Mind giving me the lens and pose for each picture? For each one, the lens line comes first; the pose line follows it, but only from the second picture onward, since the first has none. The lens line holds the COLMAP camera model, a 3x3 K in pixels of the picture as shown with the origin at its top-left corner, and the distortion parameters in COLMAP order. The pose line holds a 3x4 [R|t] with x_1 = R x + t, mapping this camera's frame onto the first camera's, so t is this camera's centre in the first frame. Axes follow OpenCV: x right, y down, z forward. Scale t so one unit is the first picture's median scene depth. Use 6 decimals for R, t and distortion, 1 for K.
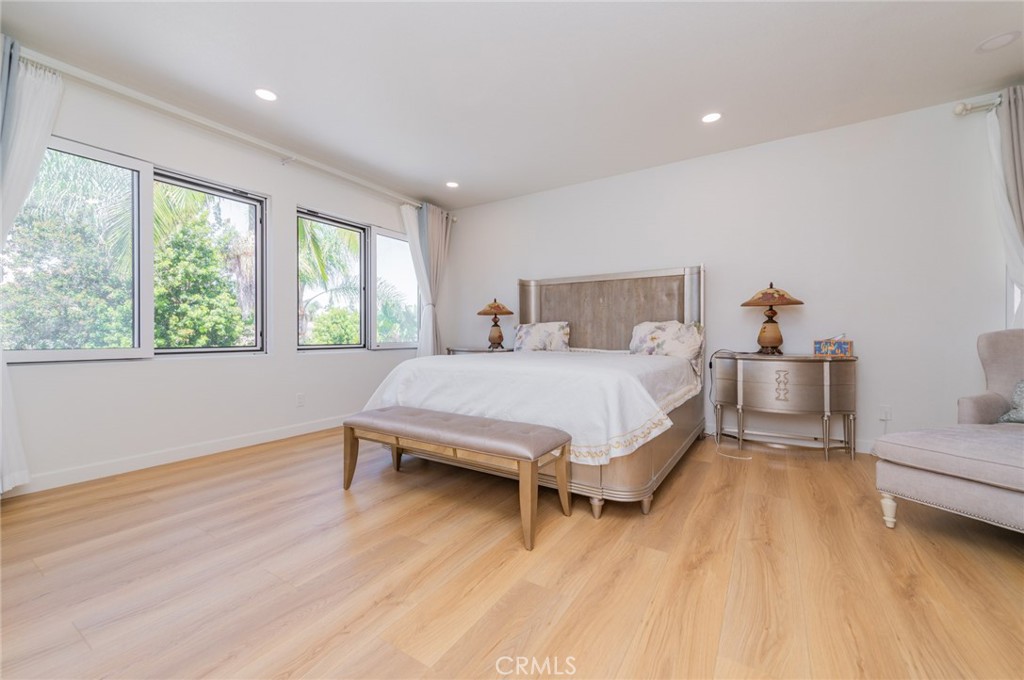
lens RADIAL K [[402.1, 0, 511.4], [0, 402.1, 338.4], [0, 0, 1]] dist [0.013067, -0.003330]
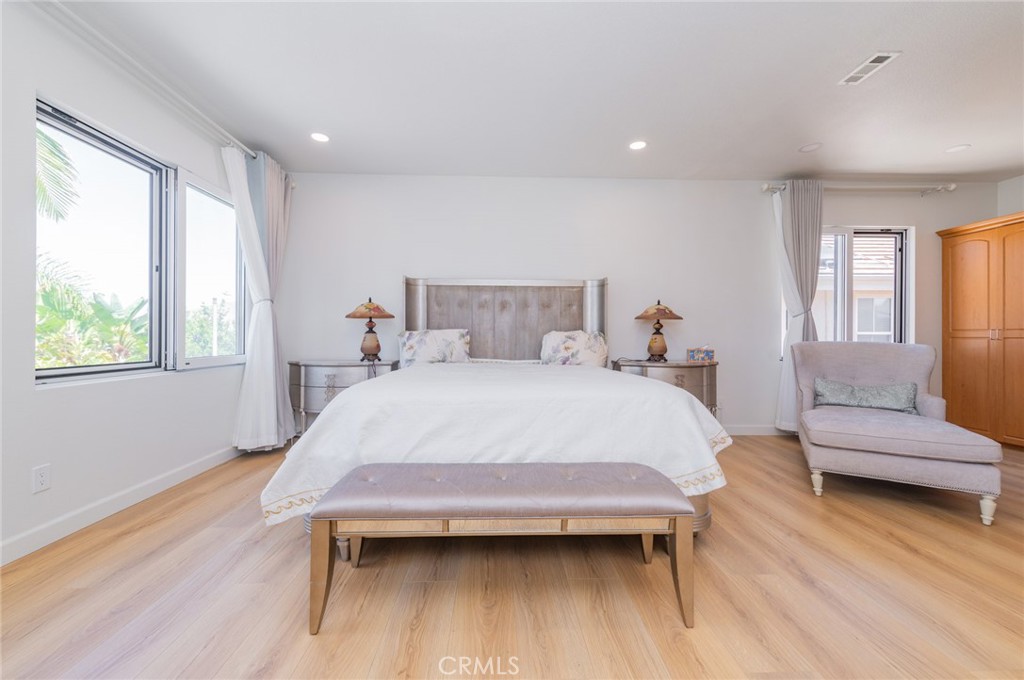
lens RADIAL K [[402.1, 0, 509.3], [0, 402.1, 337.9], [0, 0, 1]] dist [0.013067, -0.003330]
pose [[0.823927, 0.001351, 0.566695, -0.307624], [0.001173, 0.999991, -0.004090, -0.019867], [-0.566695, 0.004034, 0.823918, 0.235249]]
